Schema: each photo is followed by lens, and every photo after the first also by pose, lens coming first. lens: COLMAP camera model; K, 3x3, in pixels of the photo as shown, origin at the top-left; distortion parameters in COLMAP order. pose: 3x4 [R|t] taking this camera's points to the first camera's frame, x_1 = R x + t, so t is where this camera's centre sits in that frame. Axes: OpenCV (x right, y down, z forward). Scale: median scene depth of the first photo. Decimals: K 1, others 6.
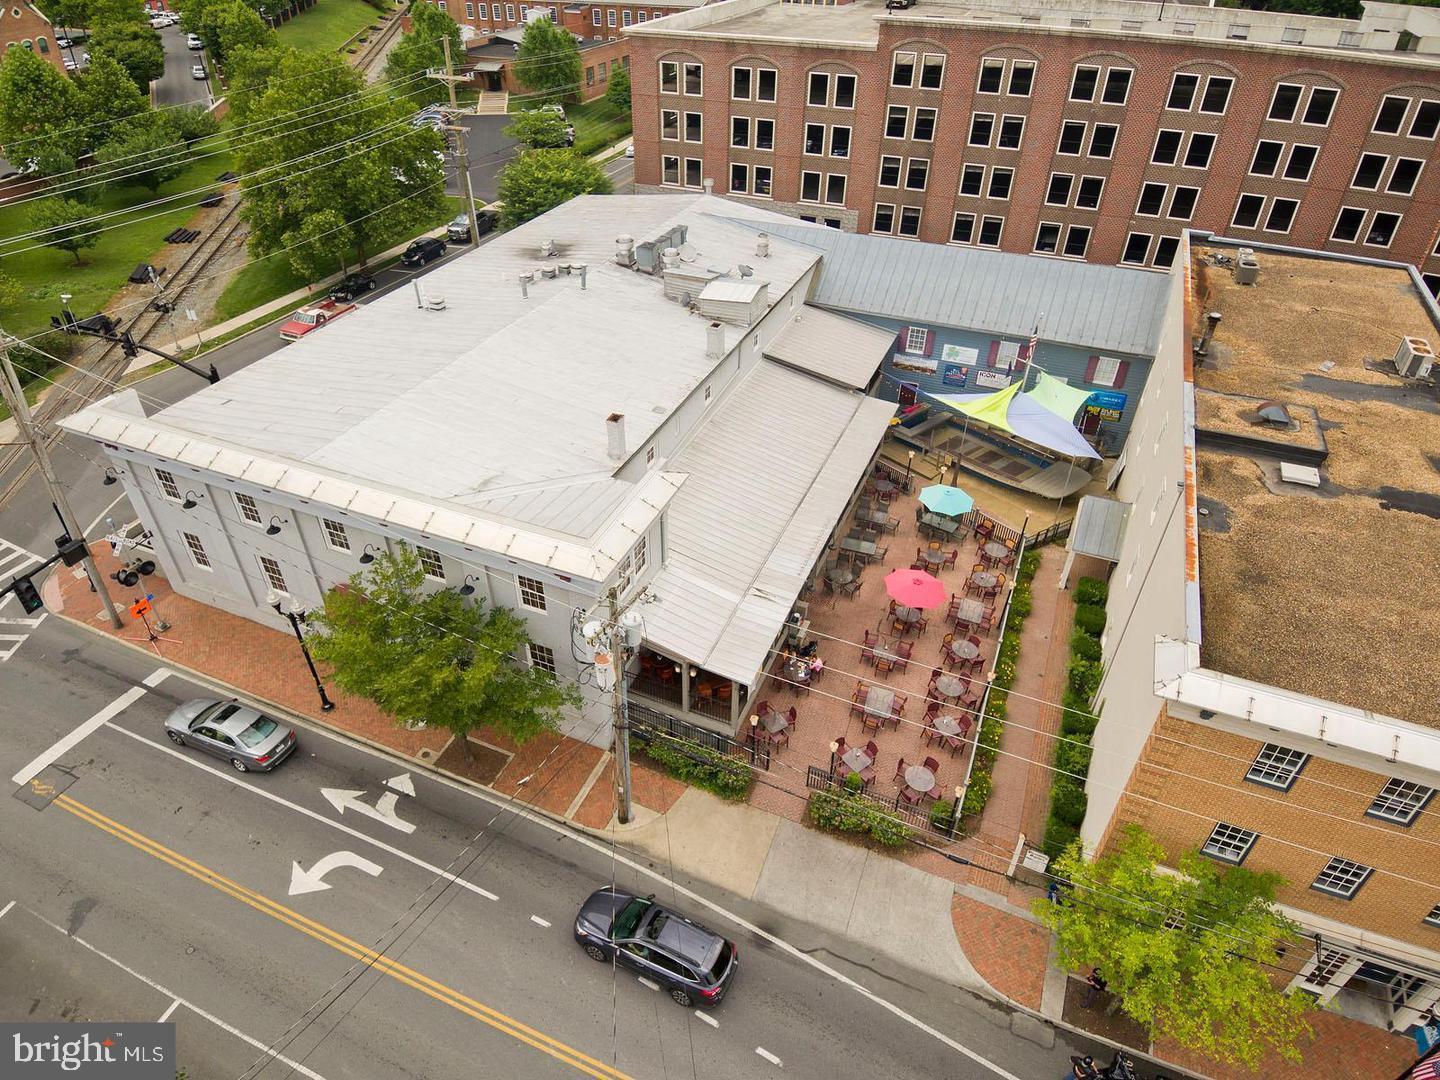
lens RADIAL K [[872.1, 0, 692.4], [0, 872.1, 550.4], [0, 0, 1]] dist [0.063846, -0.086551]
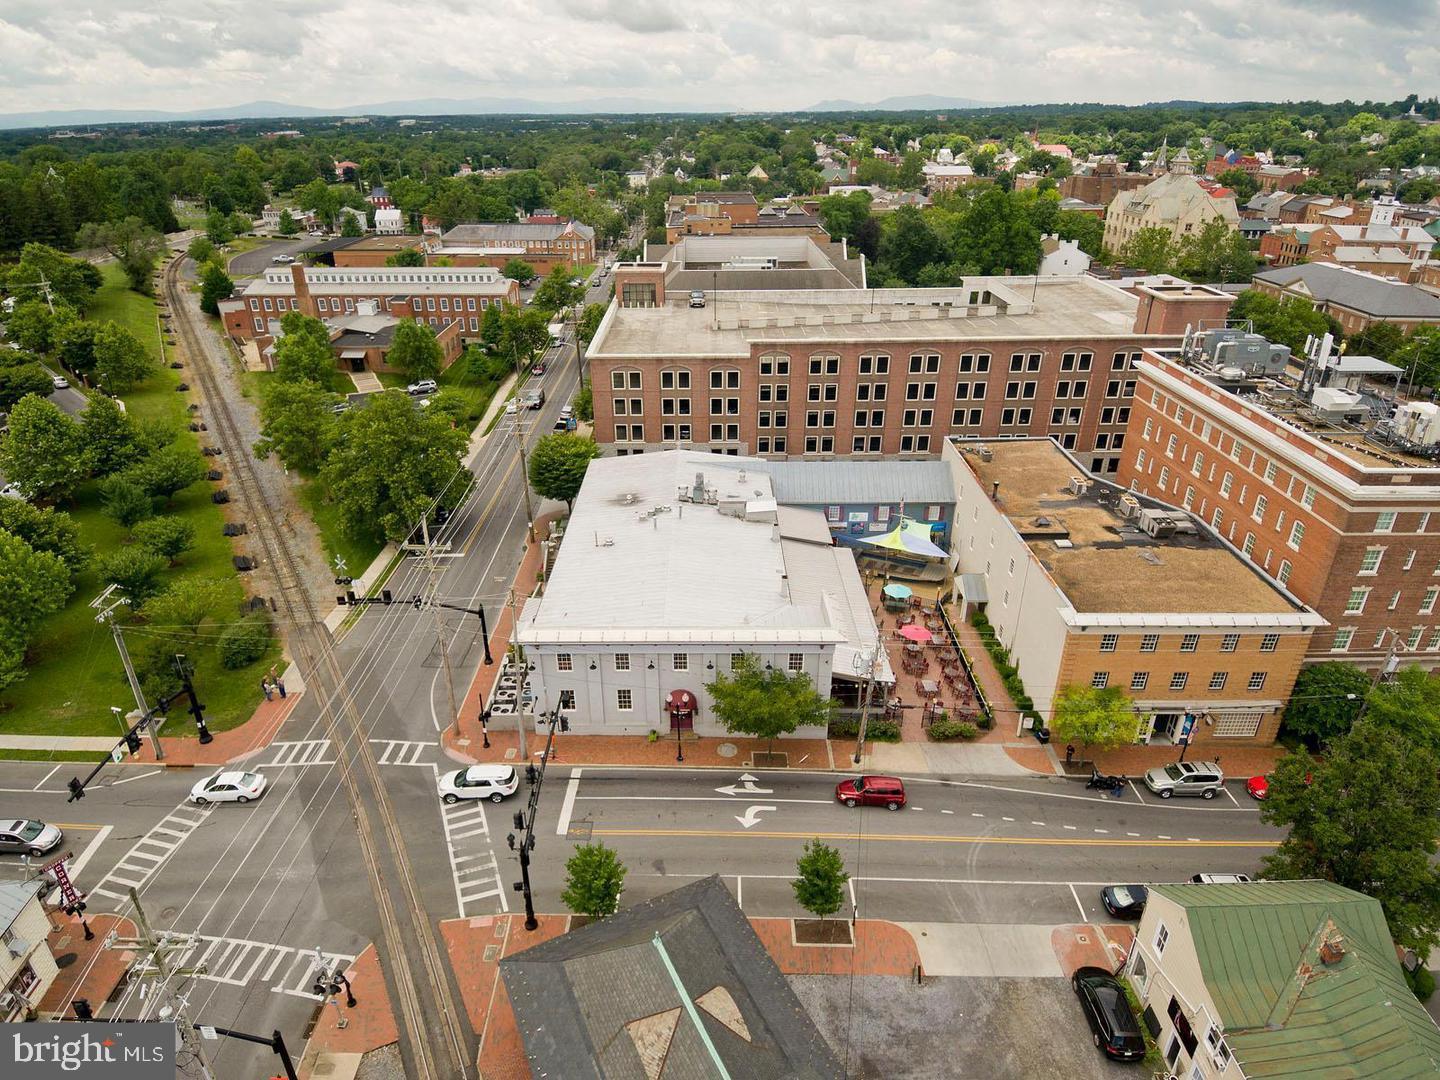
lens RADIAL K [[872.1, 0, 692.6], [0, 872.1, 549.8], [0, 0, 1]] dist [0.063846, -0.086551]
pose [[0.921816, -0.183275, 0.341562, -0.691864], [0.244314, 0.958812, -0.144881, 0.021071], [-0.300941, 0.217002, 0.928625, -0.602245]]
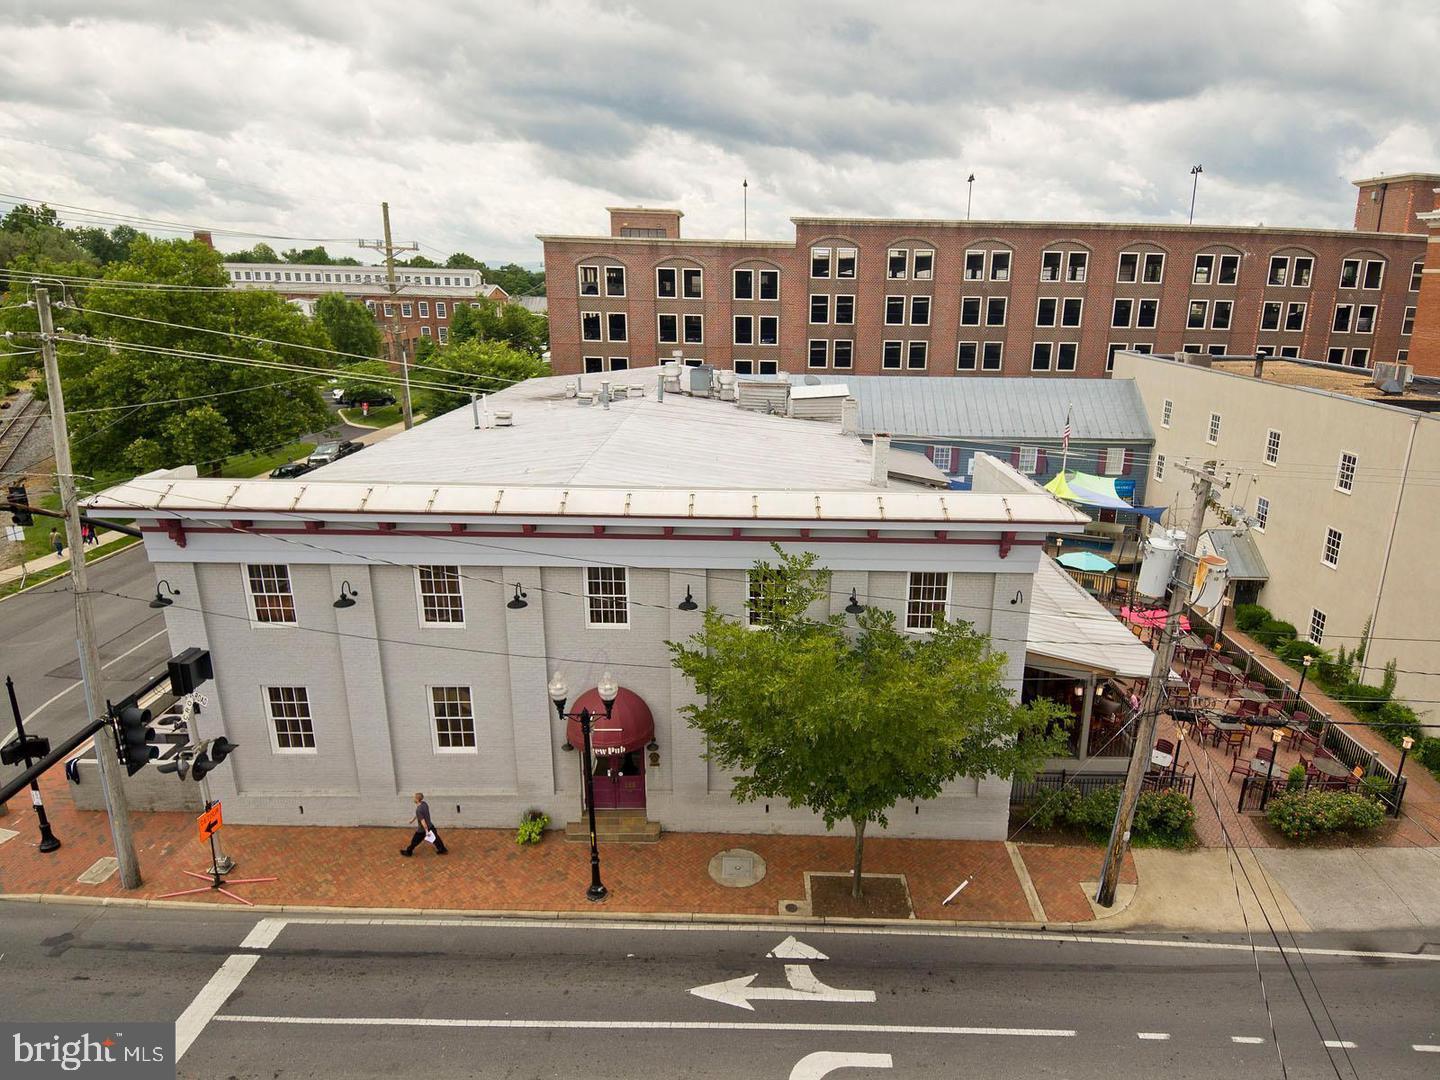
lens RADIAL K [[887.6, 0, 762.5], [0, 887.6, 552.9], [0, 0, 1]] dist [0.019316, -0.020421]
pose [[0.909518, -0.108229, 0.401328, -0.395387], [0.237262, 0.927941, -0.287457, 0.120711], [-0.341298, 0.356667, 0.869657, 0.231701]]
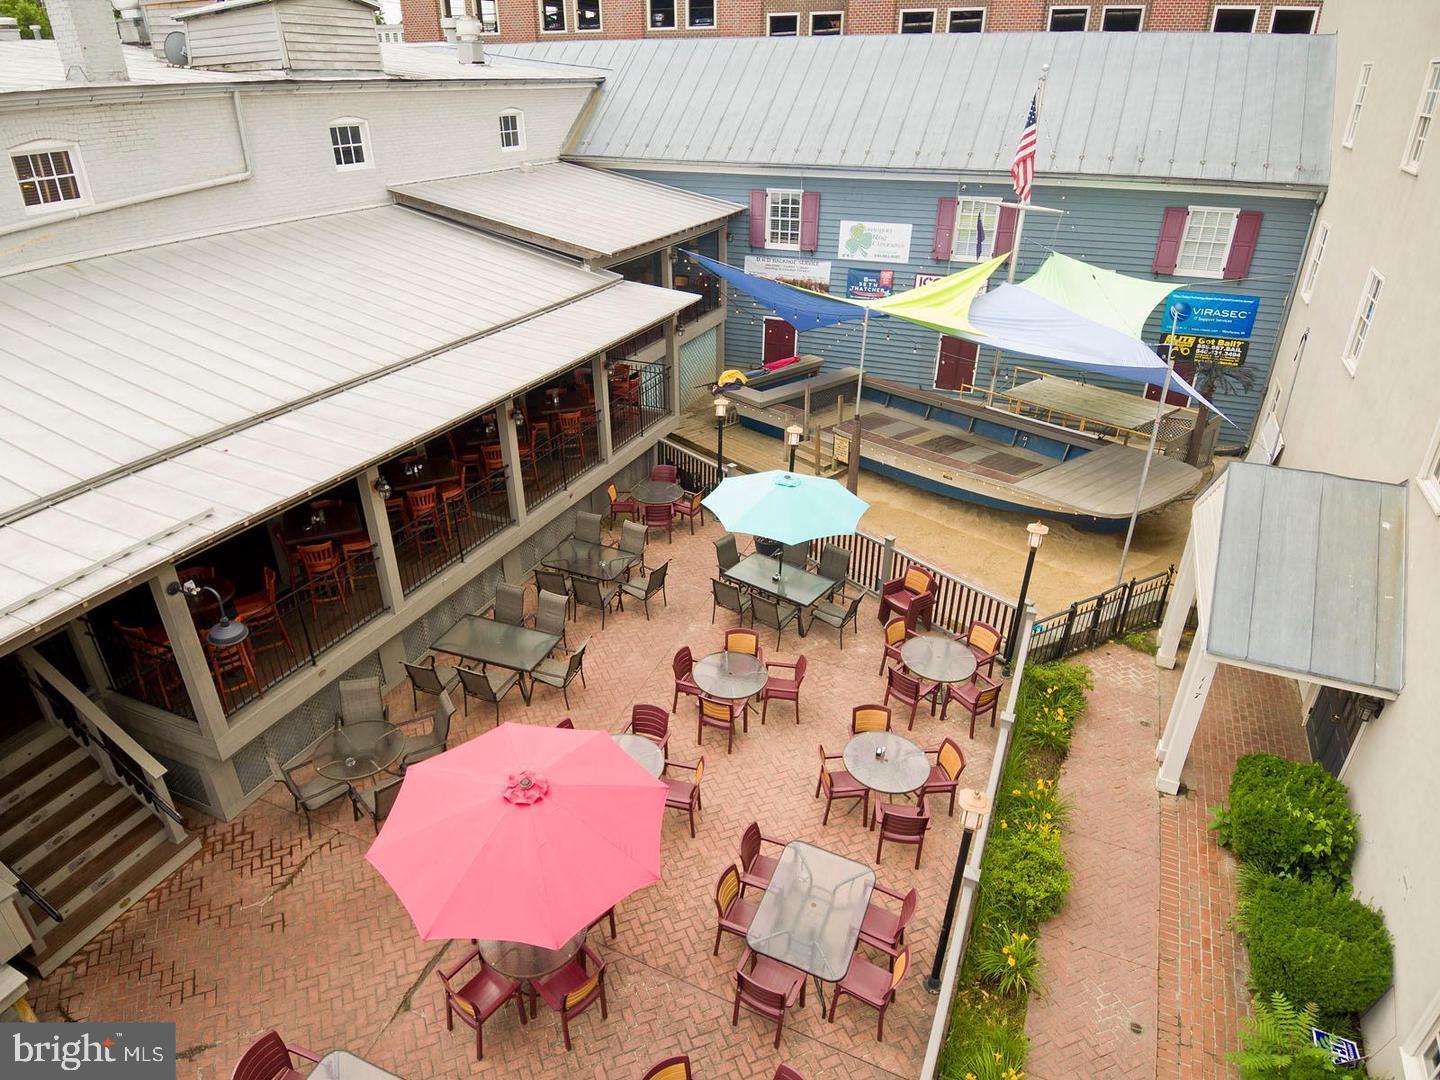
lens RADIAL K [[872.1, 0, 702.0], [0, 872.1, 543.8], [0, 0, 1]] dist [0.063846, -0.086551]
pose [[0.999921, 0.002283, -0.012397, 0.238355], [-0.004254, 0.986888, -0.161352, 0.009003], [0.011866, 0.161391, 0.986819, 0.616288]]
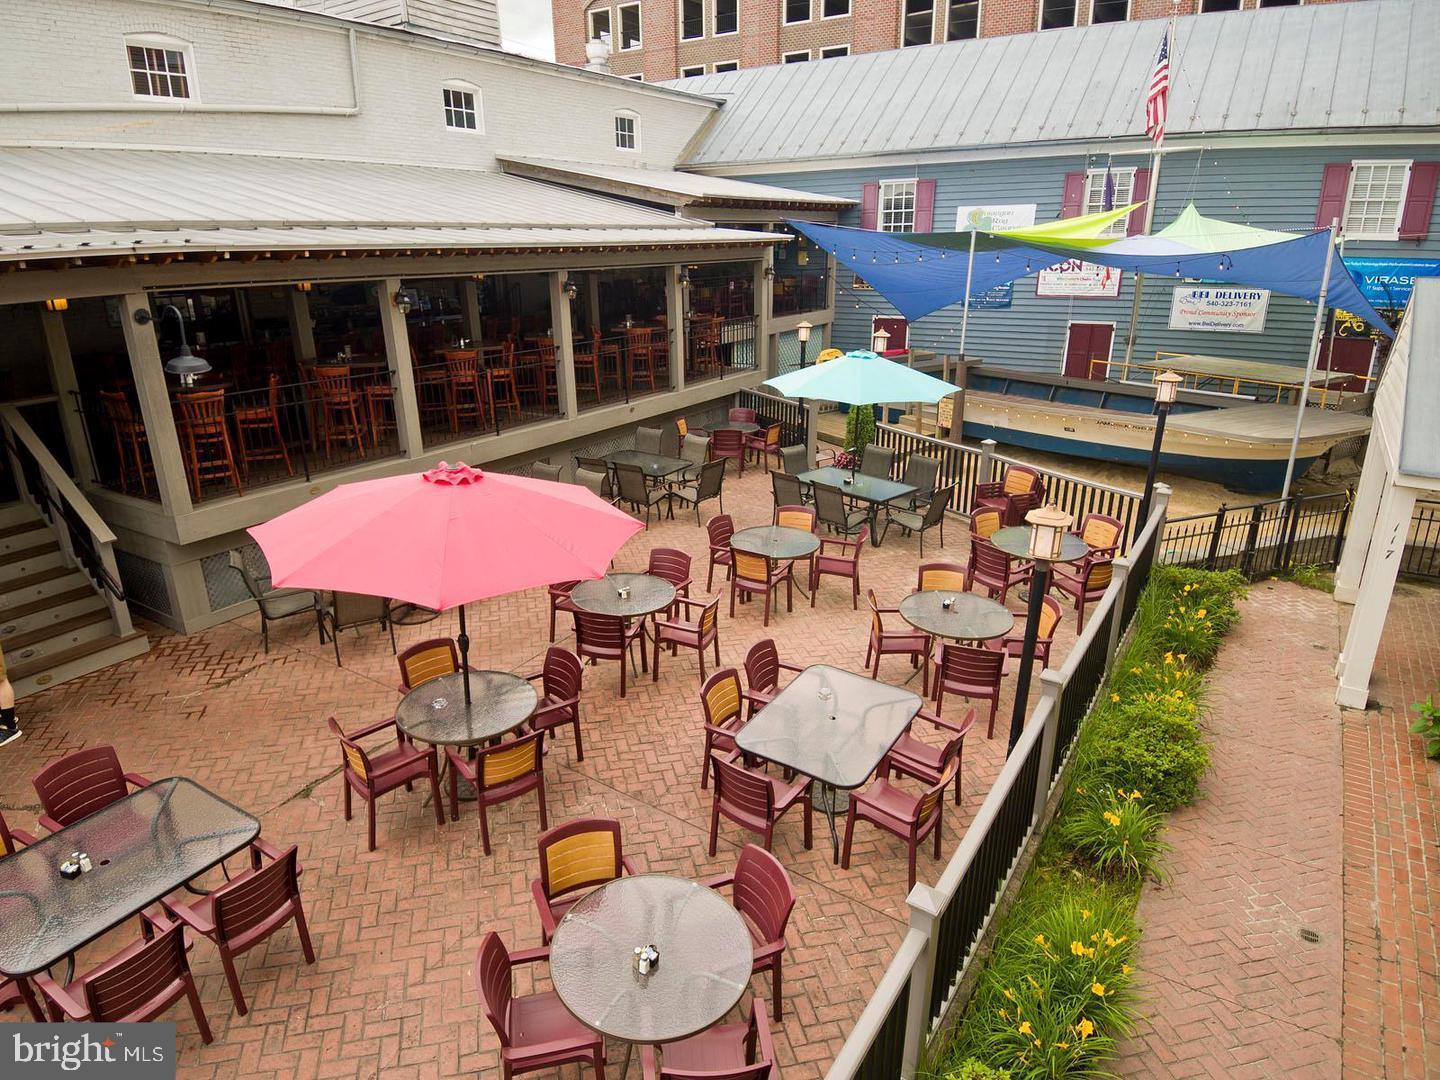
lens RADIAL K [[872.1, 0, 700.4], [0, 872.1, 542.5], [0, 0, 1]] dist [0.063846, -0.086551]
pose [[0.984870, 0.045933, -0.167098, 0.262002], [-0.095520, 0.948421, -0.302281, 0.074411], [0.144595, 0.313669, 0.938459, 0.673019]]
